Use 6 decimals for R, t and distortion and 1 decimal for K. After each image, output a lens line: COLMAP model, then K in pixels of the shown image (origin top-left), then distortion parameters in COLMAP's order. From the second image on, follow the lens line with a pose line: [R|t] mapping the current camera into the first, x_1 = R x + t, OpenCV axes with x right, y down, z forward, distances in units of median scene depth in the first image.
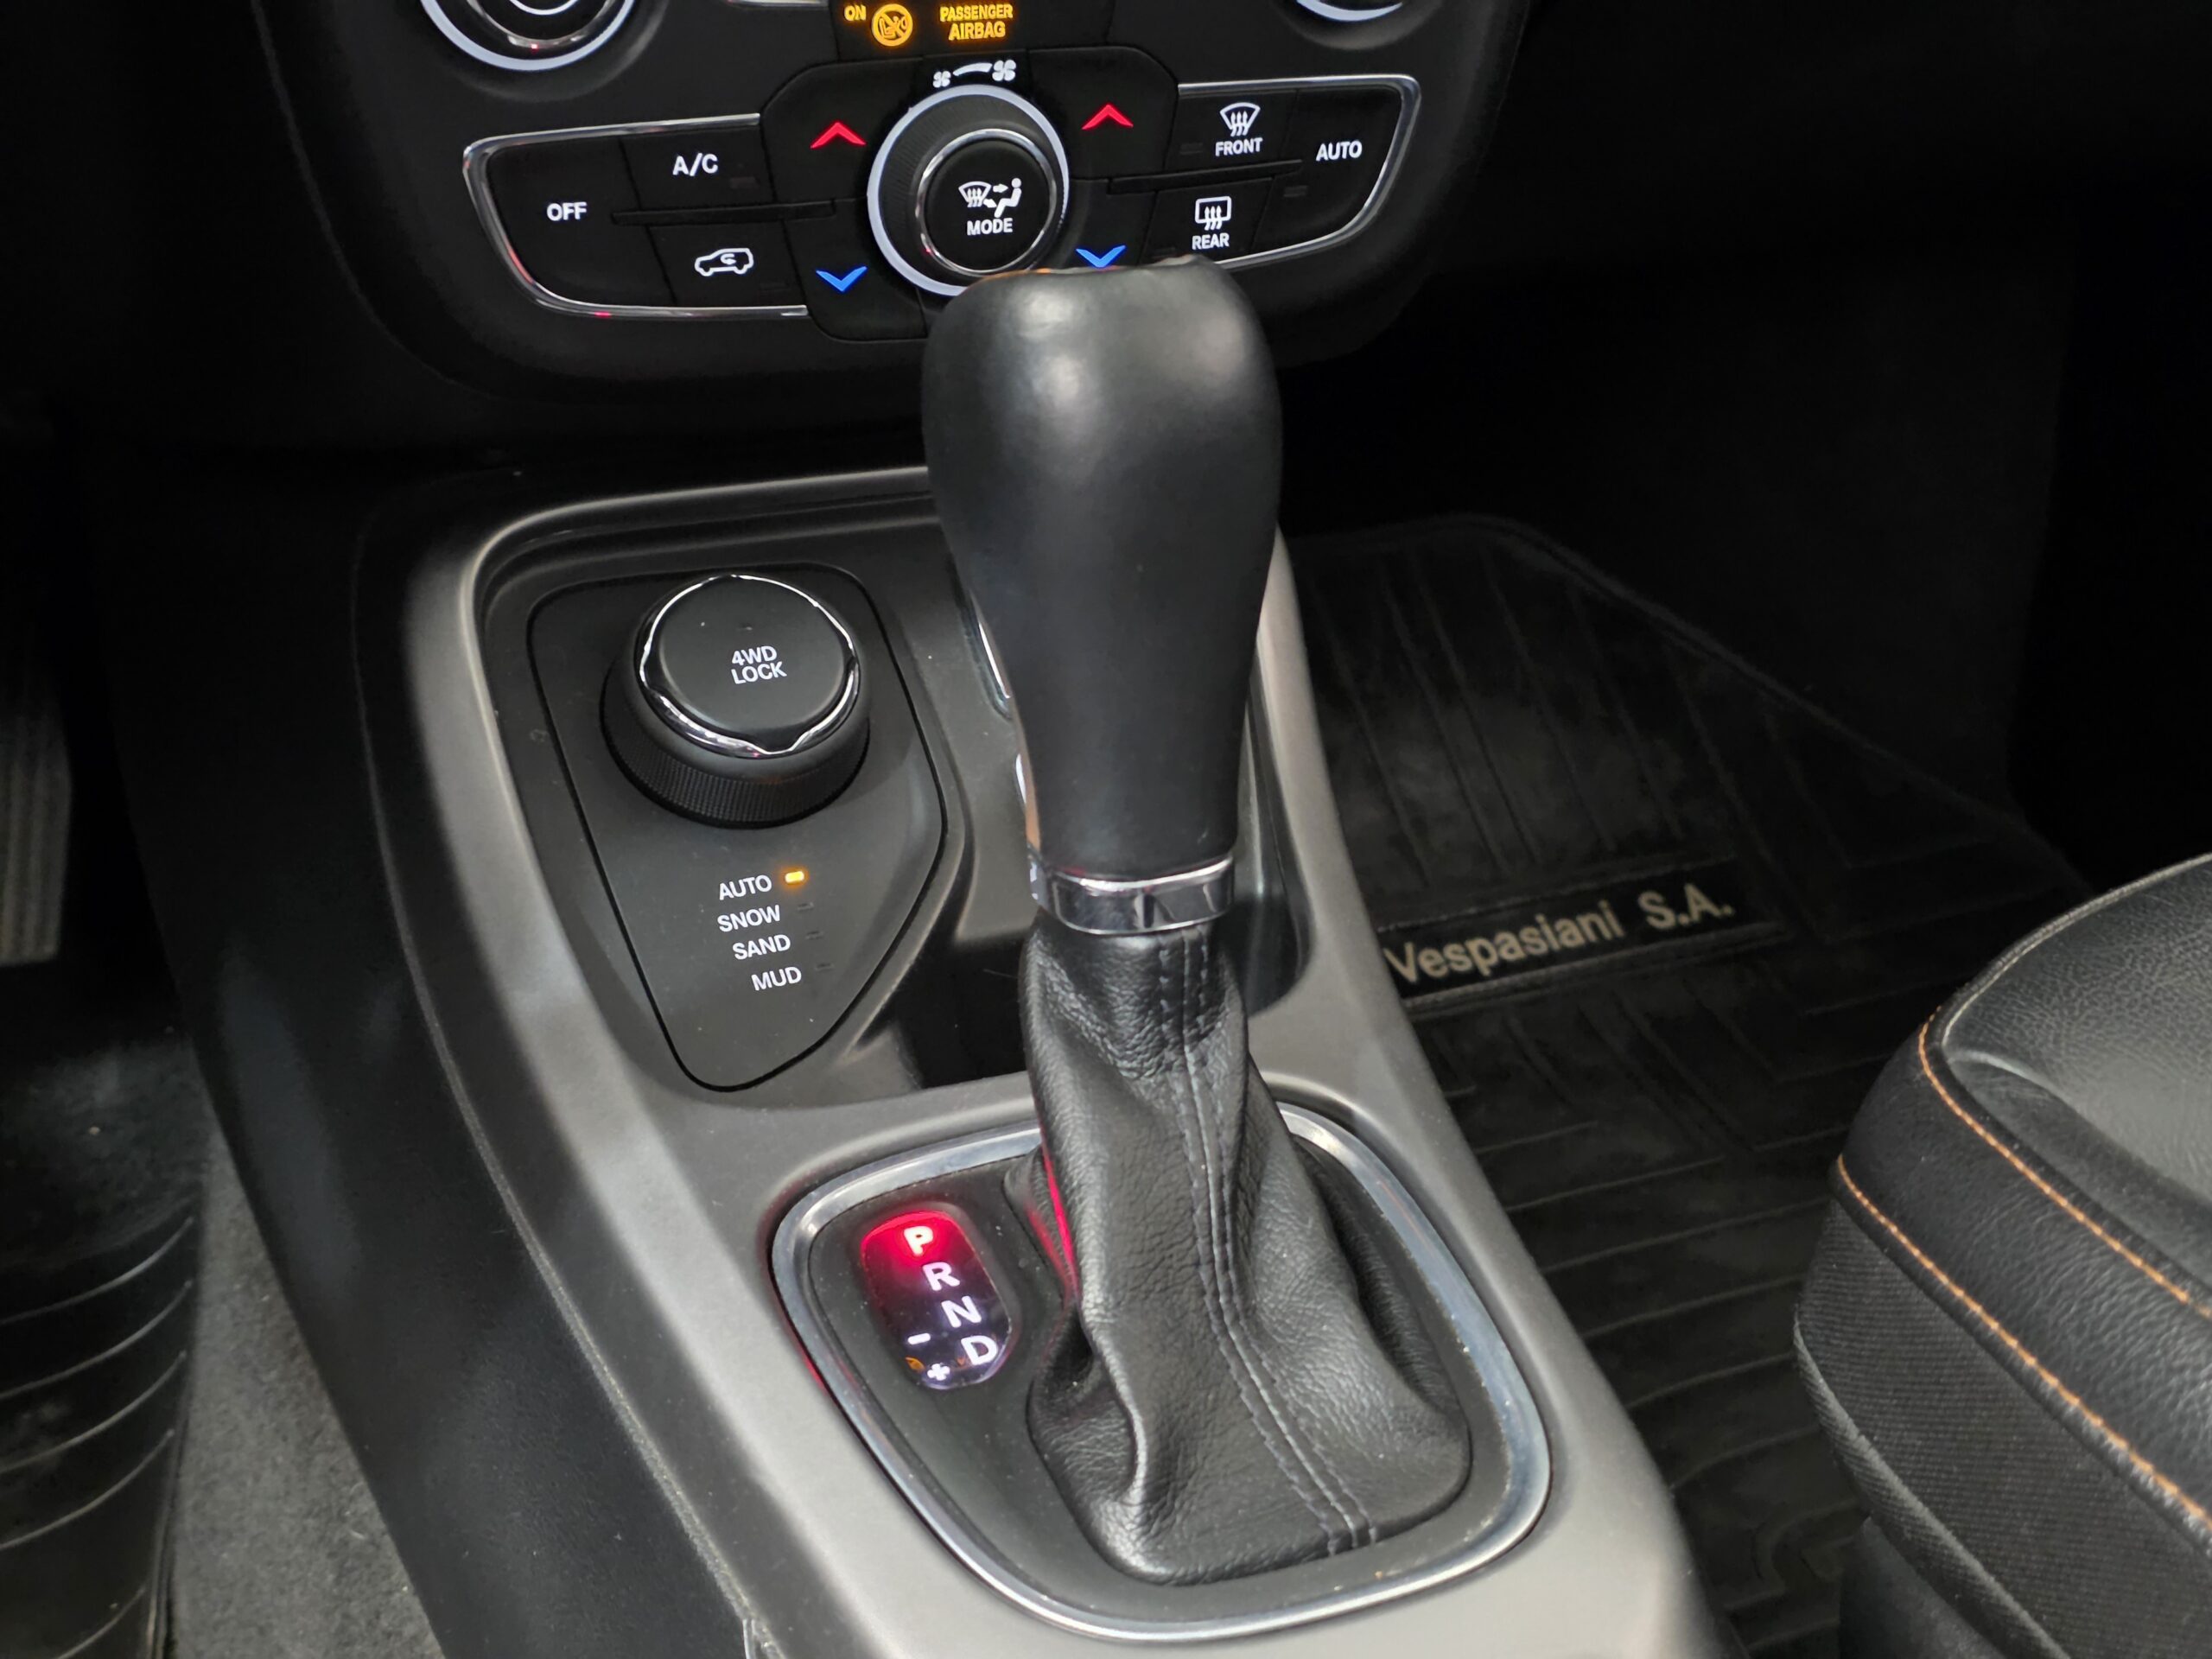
lens RADIAL K [[3005.1, 0, 1133.6], [0, 3005.1, 803.5], [0, 0, 1]] dist [0.176449, -0.613585]
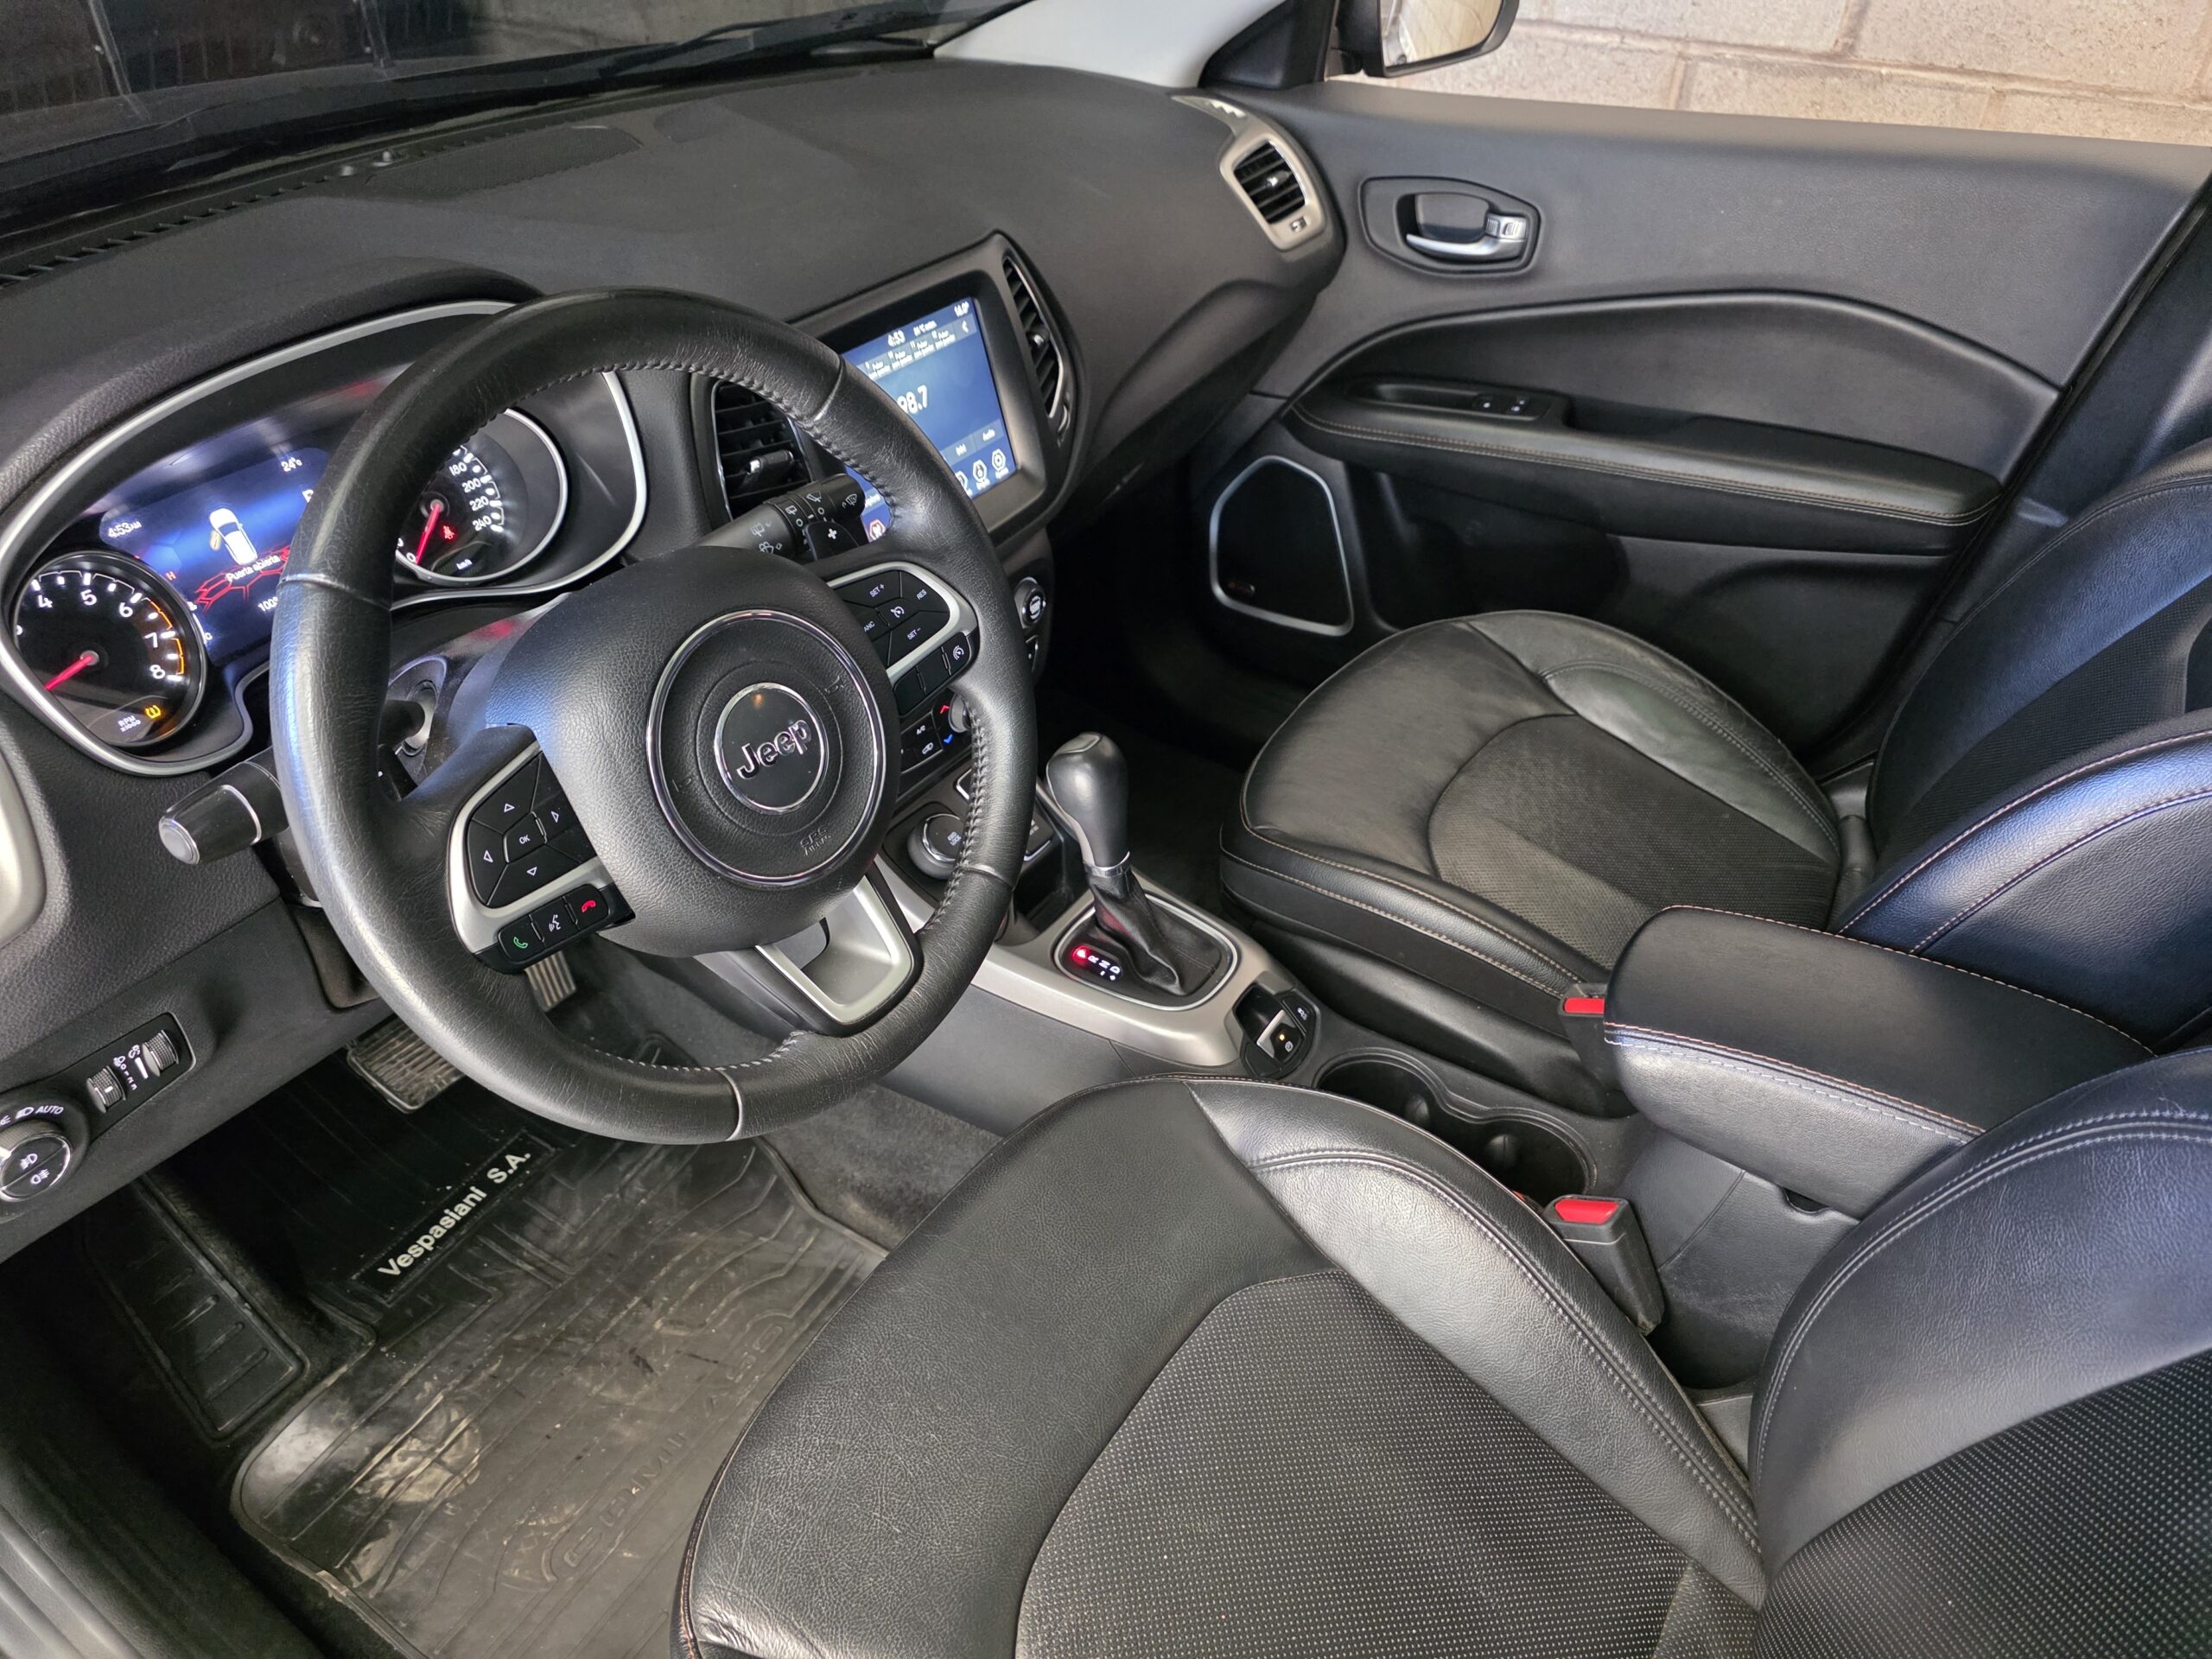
lens RADIAL K [[1483.7, 0, 1110.3], [0, 1483.7, 827.0], [0, 0, 1]] dist [0.041580, -0.036302]
pose [[0.826522, -0.372791, 0.421767, -0.771085], [0.290652, 0.924295, 0.247385, -0.480798], [-0.482060, -0.081882, 0.872303, -0.768139]]
